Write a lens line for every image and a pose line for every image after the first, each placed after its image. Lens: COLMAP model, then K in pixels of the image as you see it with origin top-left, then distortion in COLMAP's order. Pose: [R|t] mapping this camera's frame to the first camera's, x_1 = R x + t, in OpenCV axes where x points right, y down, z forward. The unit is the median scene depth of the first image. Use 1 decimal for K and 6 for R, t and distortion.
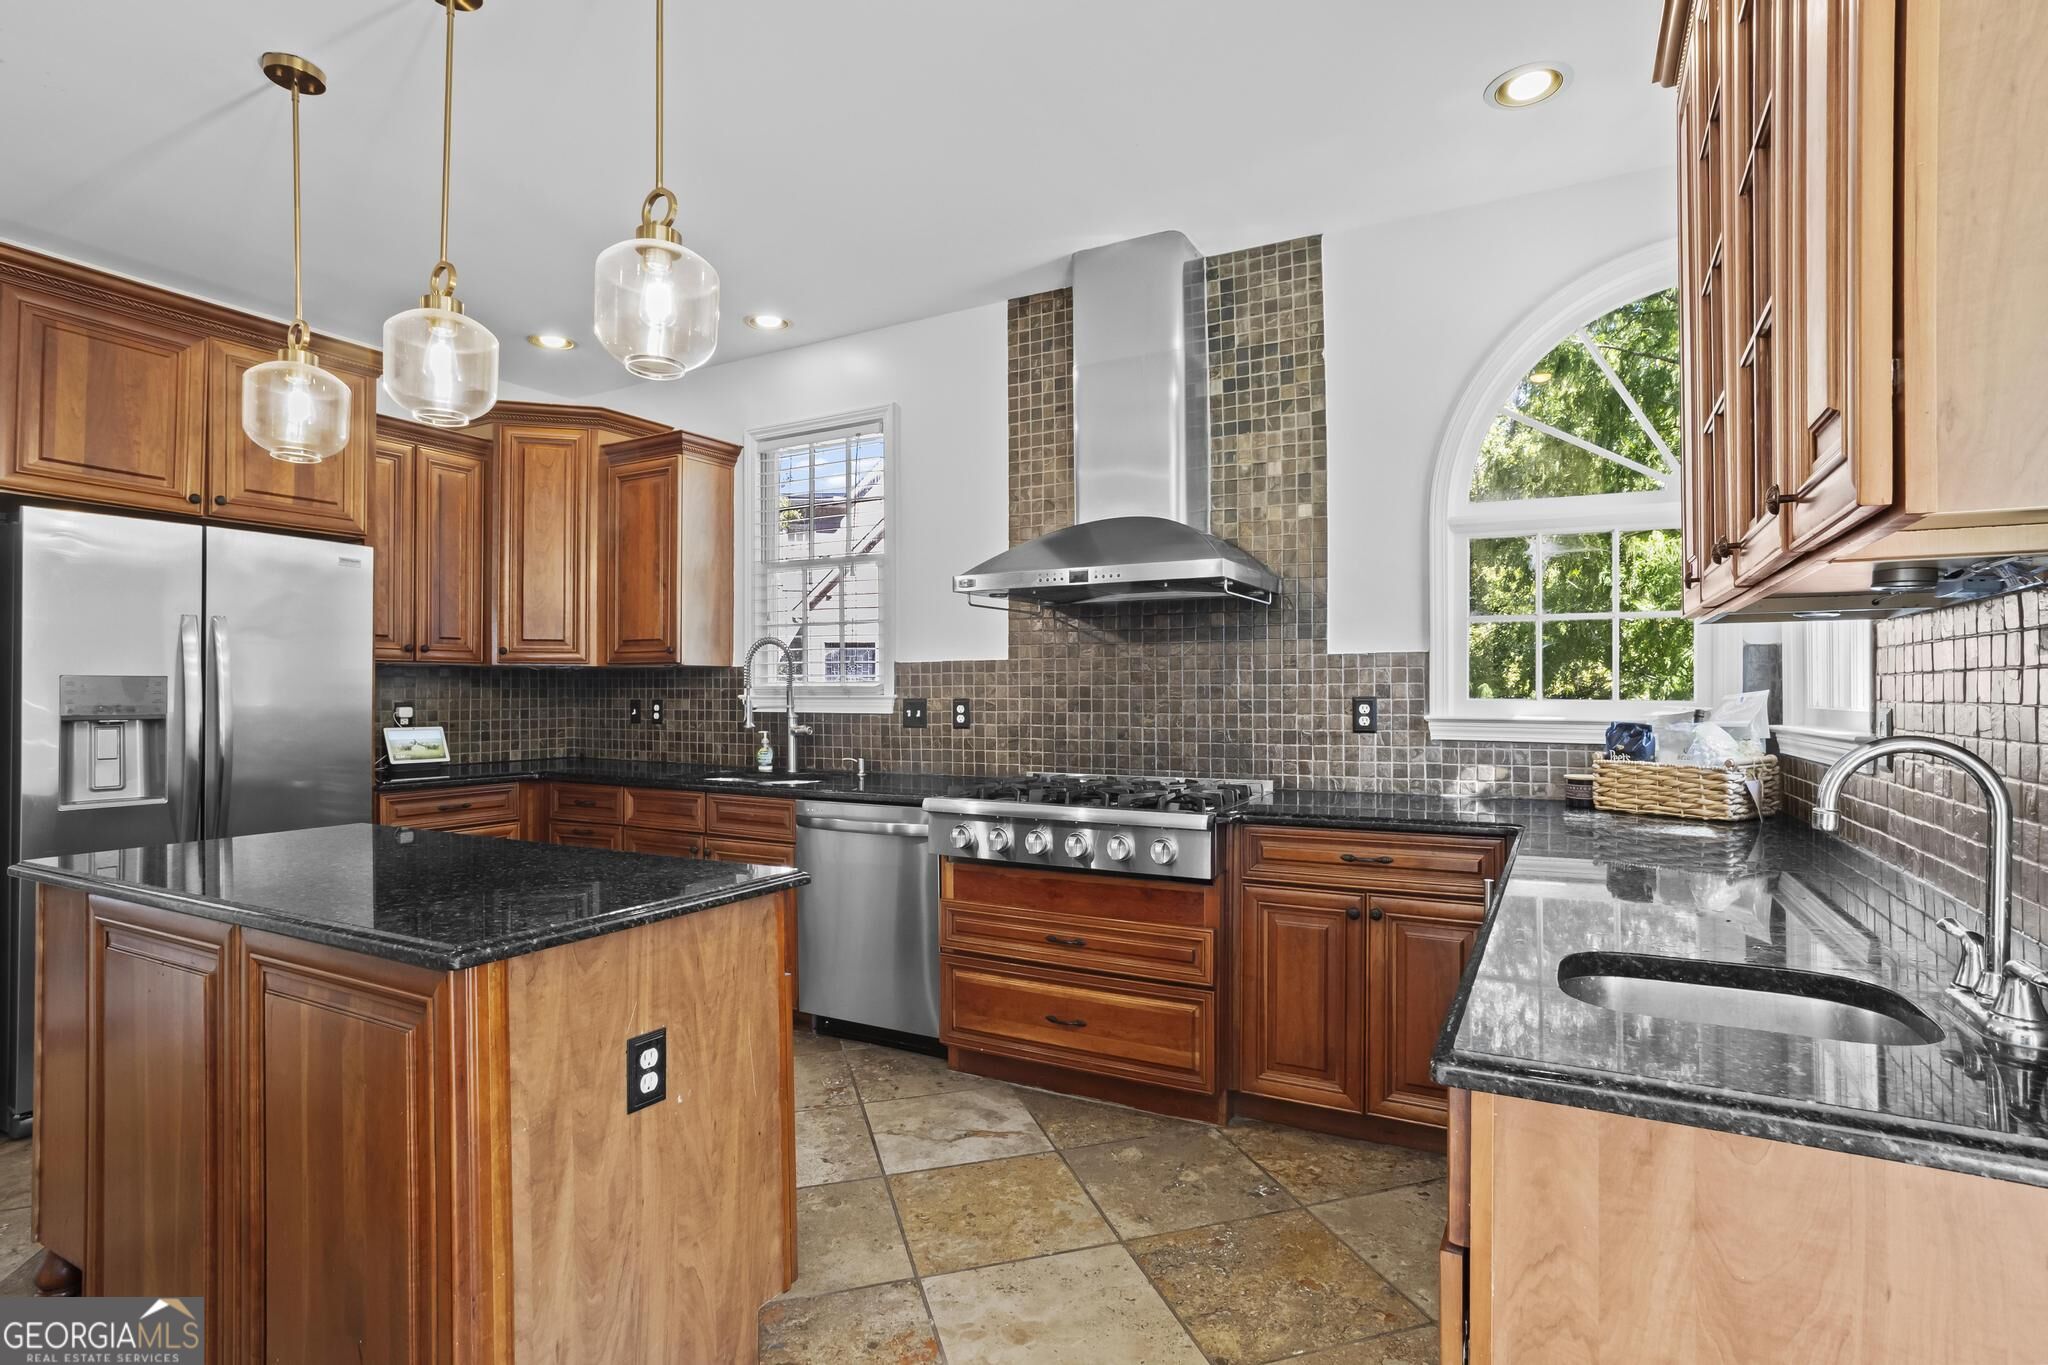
lens RADIAL K [[999.0, 0, 1017.9], [0, 999.0, 684.3], [0, 0, 1]] dist [-0.041888, 0.022077]
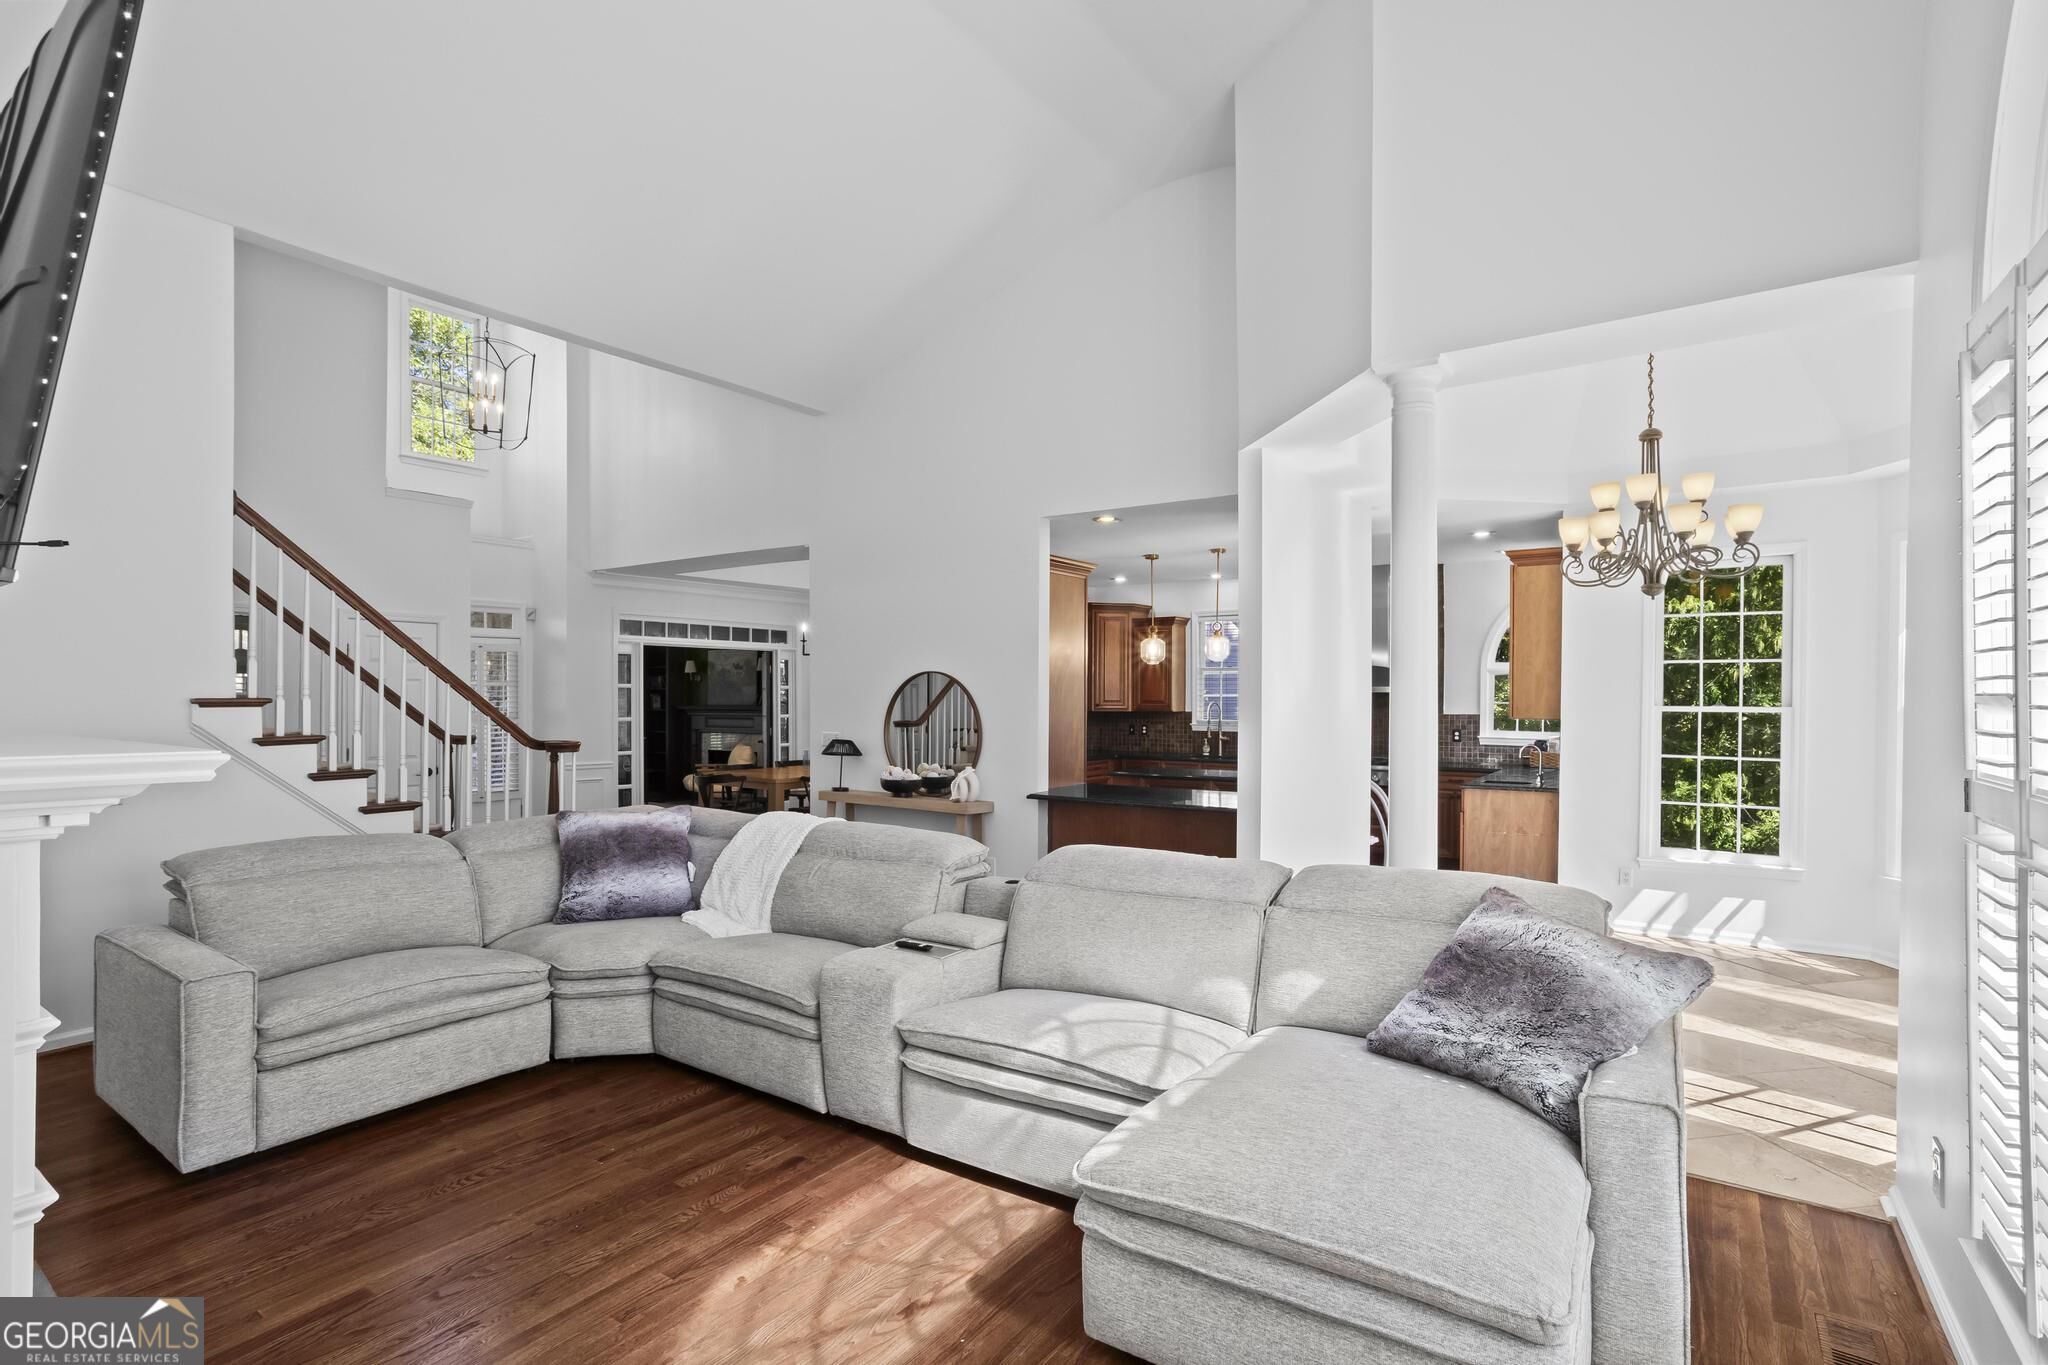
lens RADIAL K [[999.0, 0, 1020.3], [0, 999.0, 690.8], [0, 0, 1]] dist [-0.041888, 0.022077]
pose [[0.995467, 0.006446, -0.094887, -0.594623], [-0.006086, 0.999973, 0.004078, -0.097572], [0.094911, -0.003482, 0.995480, -1.850329]]
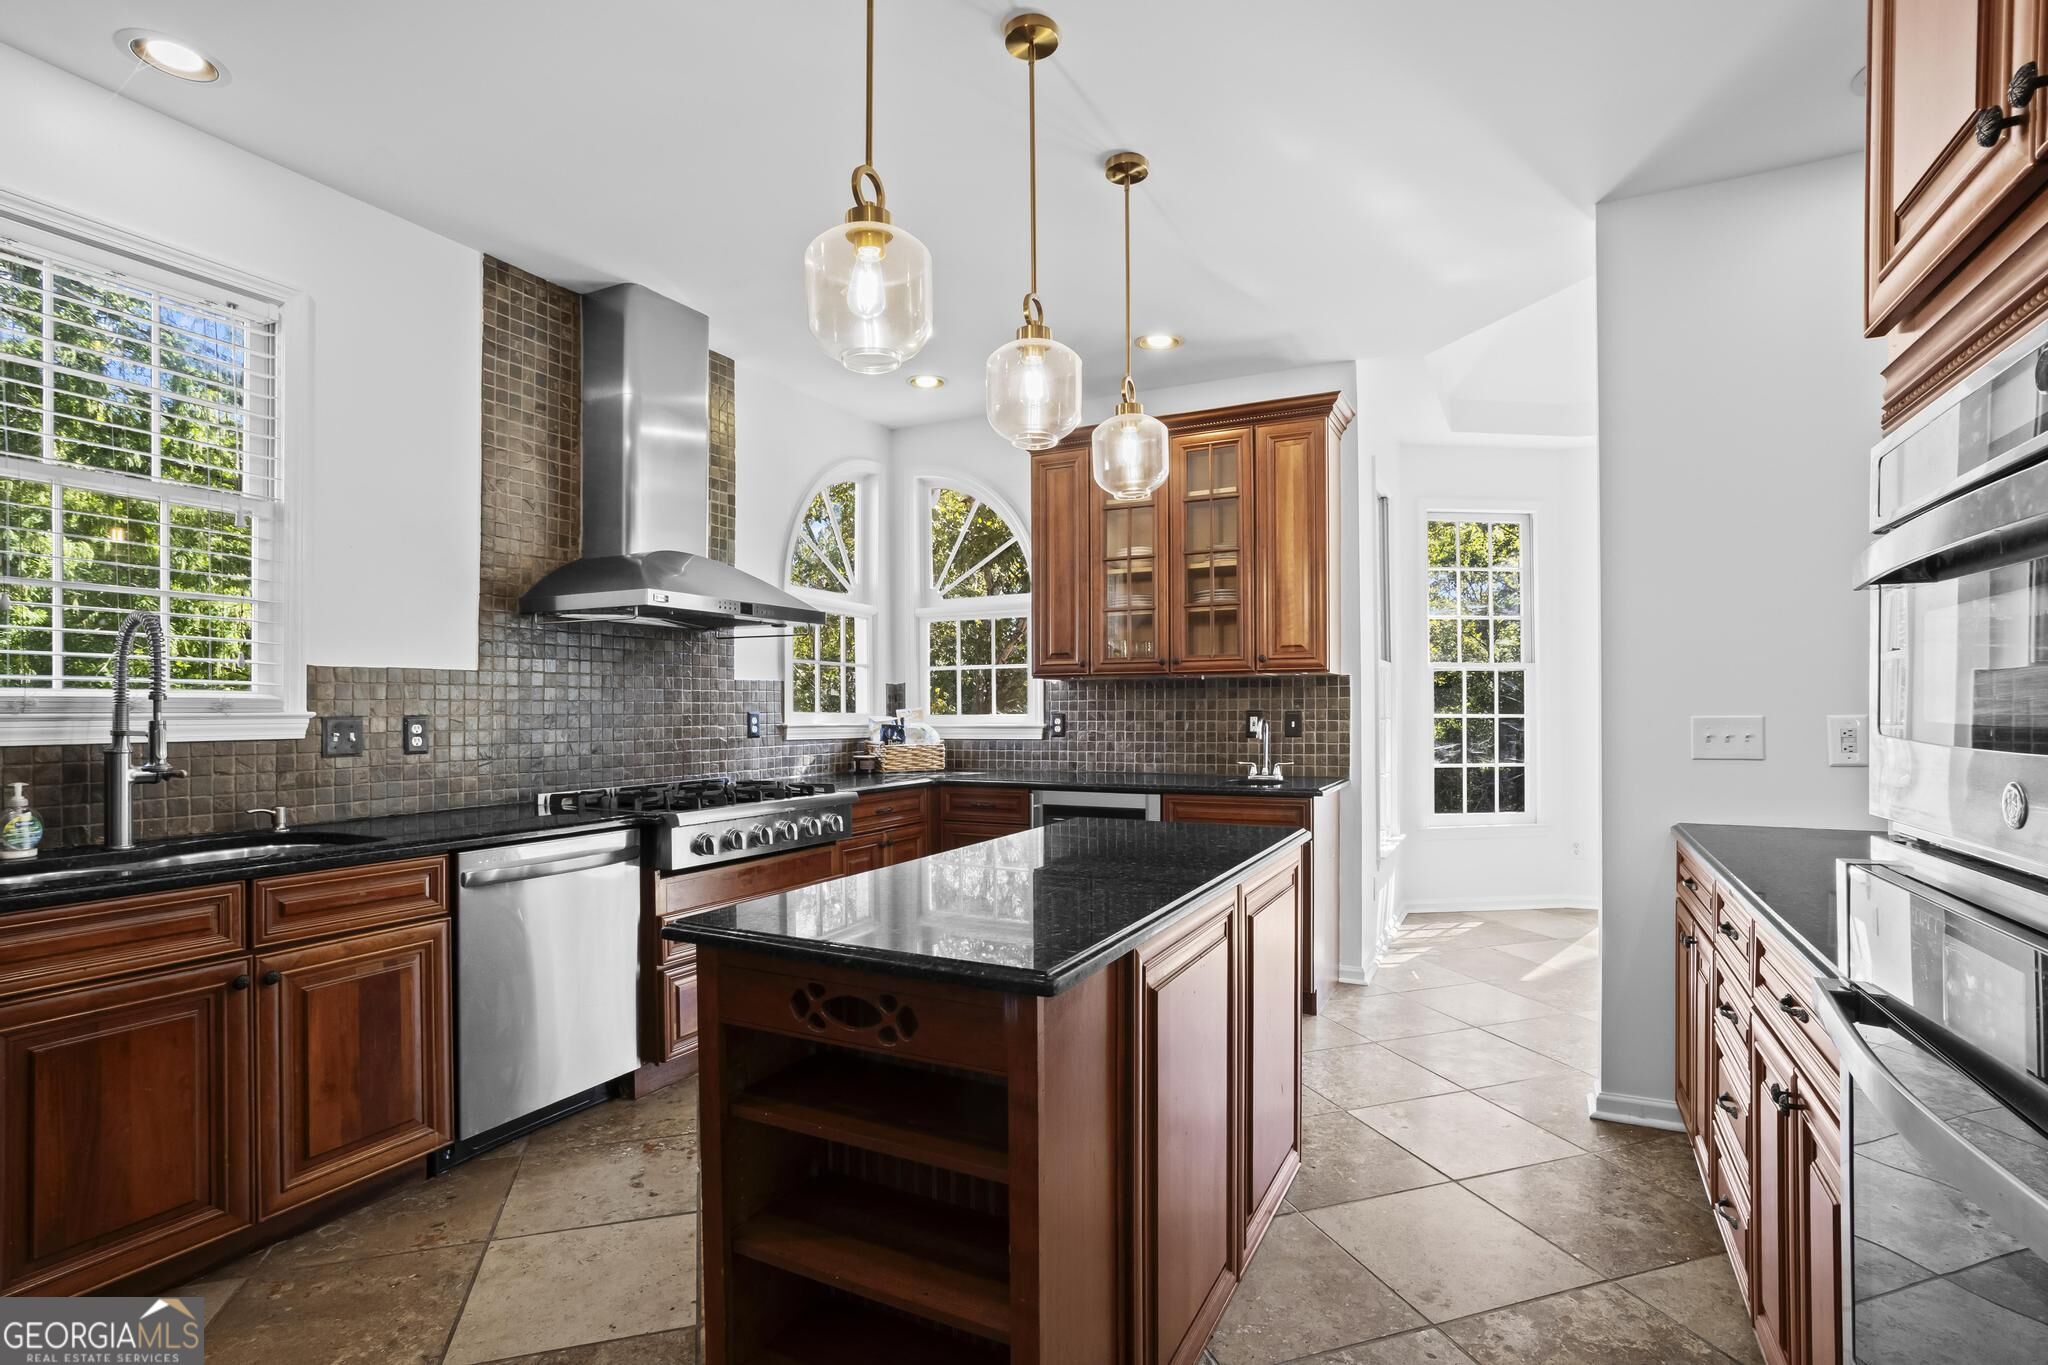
lens RADIAL K [[999.0, 0, 1025.3], [0, 999.0, 711.2], [0, 0, 1]] dist [-0.041888, 0.022077]
pose [[-0.036486, 0.001948, 0.999332, -1.030789], [-0.003065, 0.999993, -0.002061, 0.012736], [-0.999329, -0.003138, -0.036479, 0.654818]]
